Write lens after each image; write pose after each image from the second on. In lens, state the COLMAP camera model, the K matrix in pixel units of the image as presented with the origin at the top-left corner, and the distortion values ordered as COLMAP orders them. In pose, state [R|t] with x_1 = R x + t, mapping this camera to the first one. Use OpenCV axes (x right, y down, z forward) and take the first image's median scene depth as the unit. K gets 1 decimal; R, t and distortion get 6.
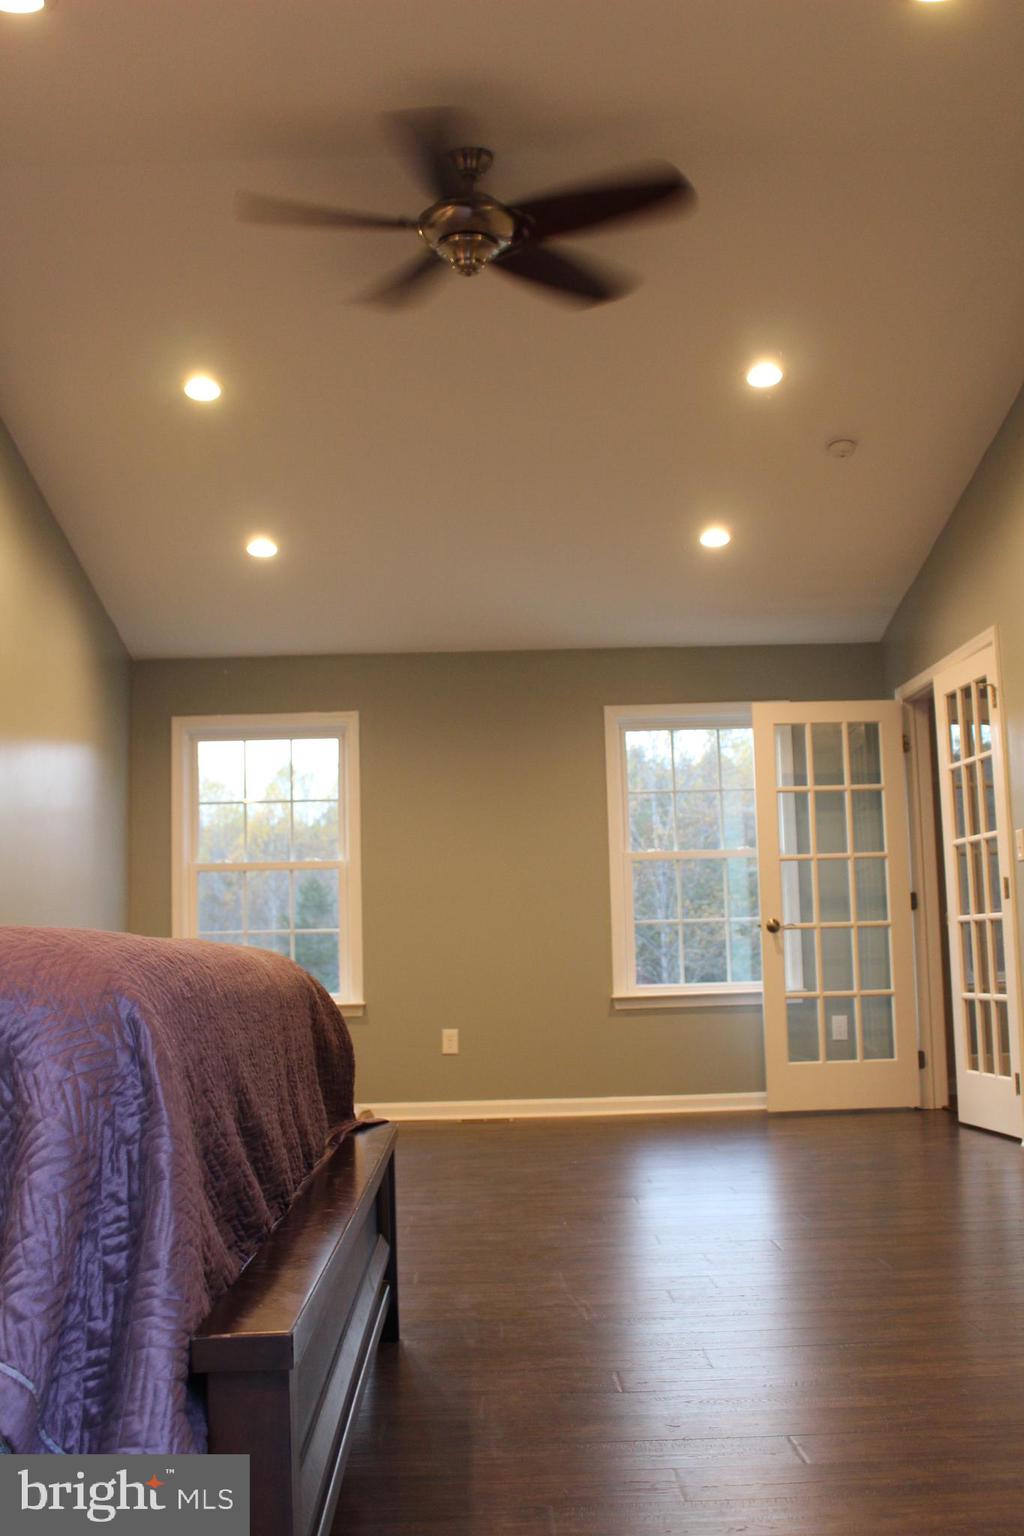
lens RADIAL K [[1657.3, 0, 510.6], [0, 1657.3, 770.7], [0, 0, 1]] dist [-0.133469, 0.000000]
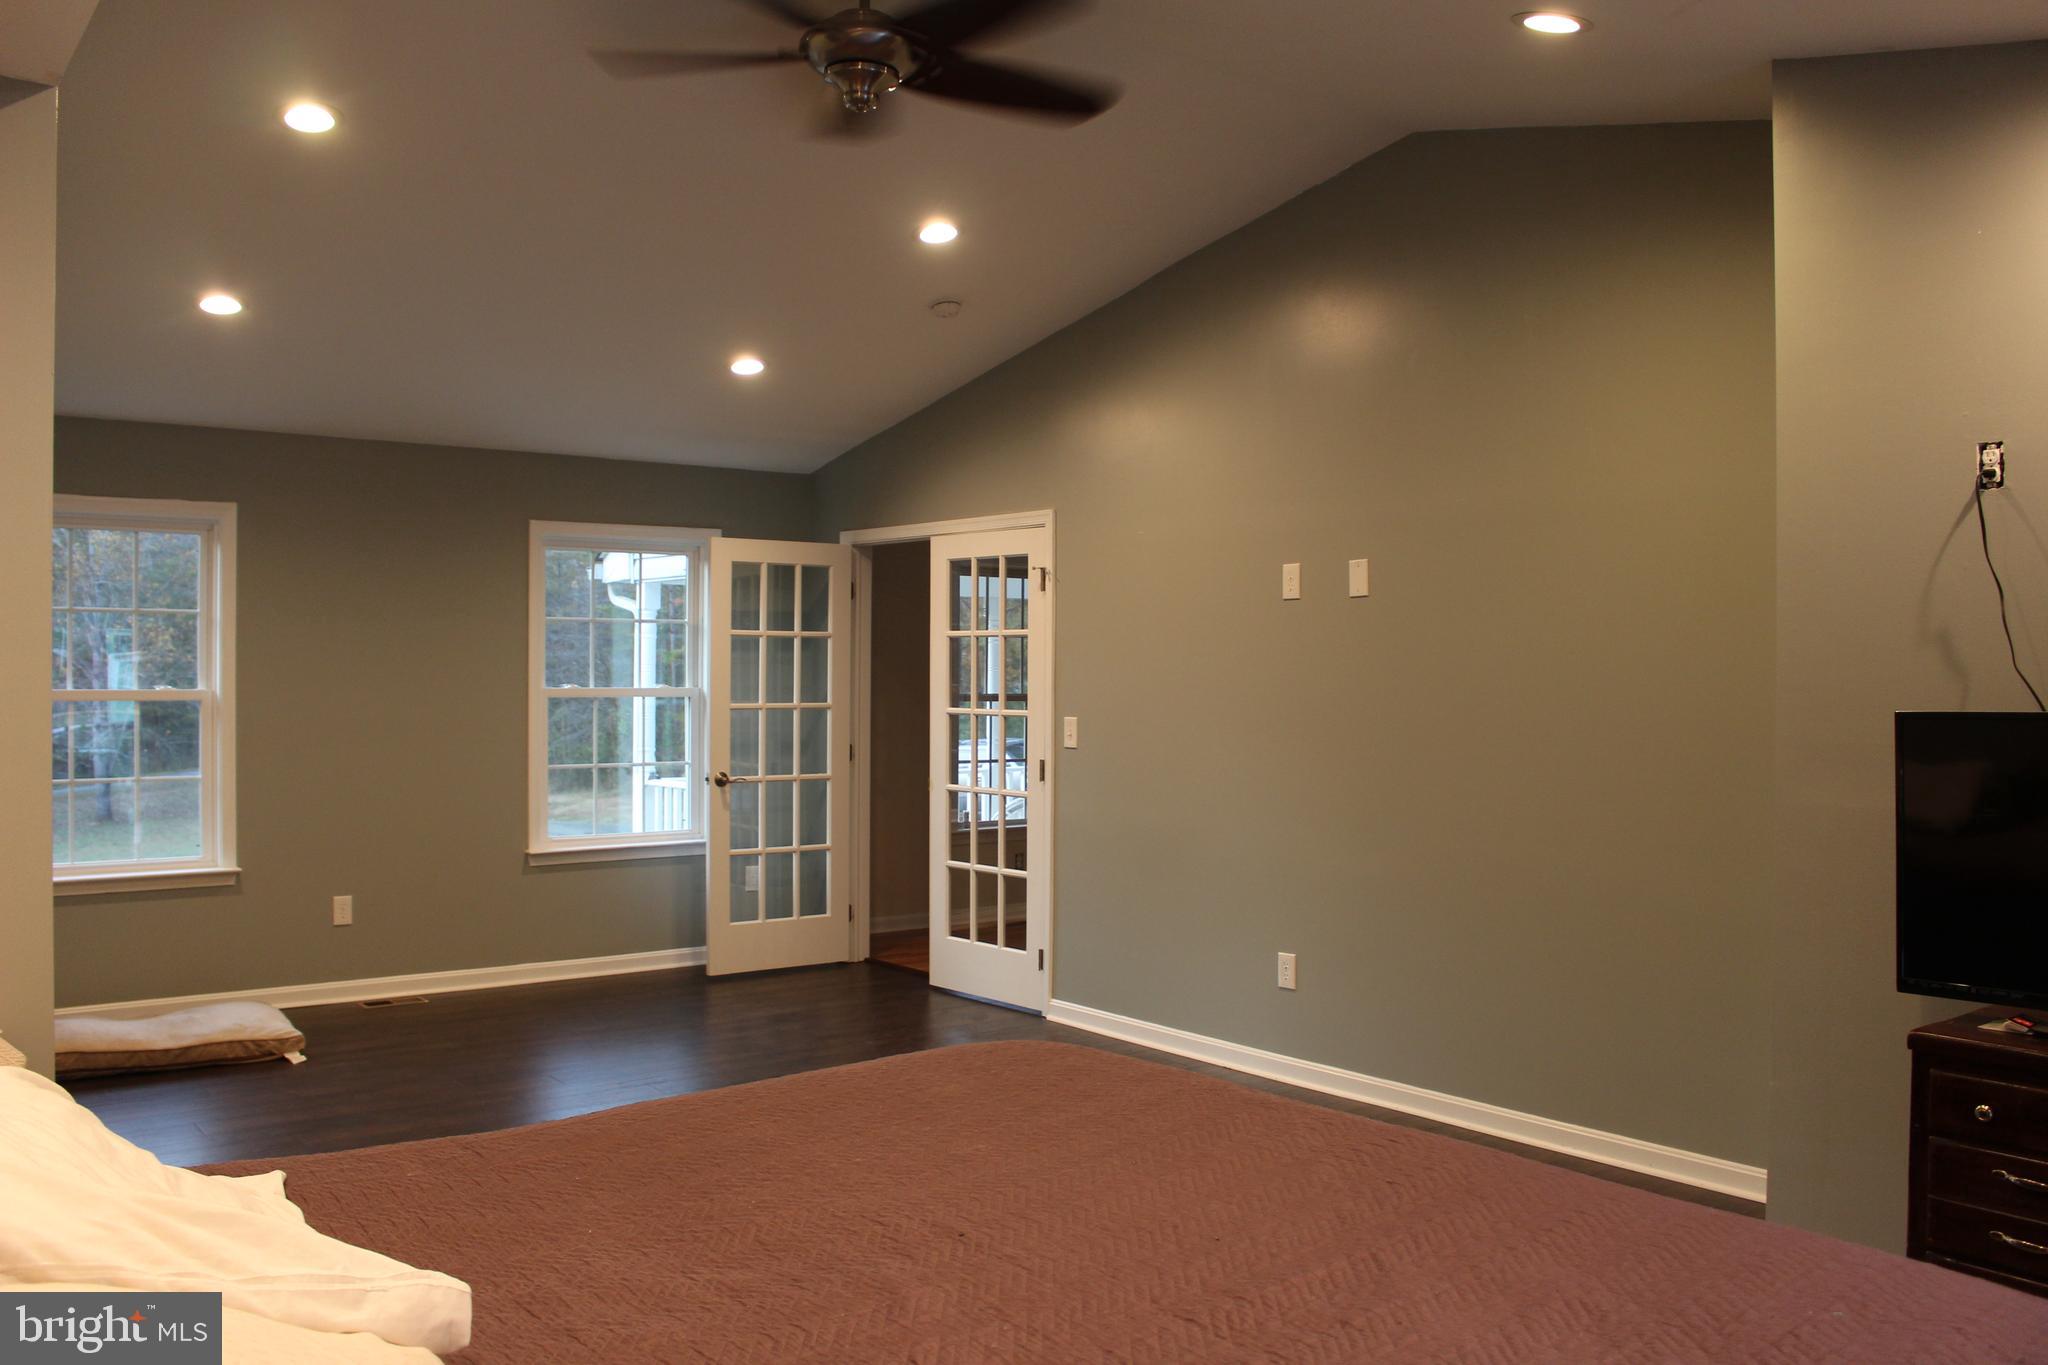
lens RADIAL K [[1684.8, 0, 1028.3], [0, 1684.8, 674.1], [0, 0, 1]] dist [-0.138184, 0.091783]
pose [[0.798954, 0.030342, 0.600627, -0.271878], [-0.096837, 0.992185, 0.078691, -0.056233], [-0.593545, -0.121033, 0.795648, 0.146669]]
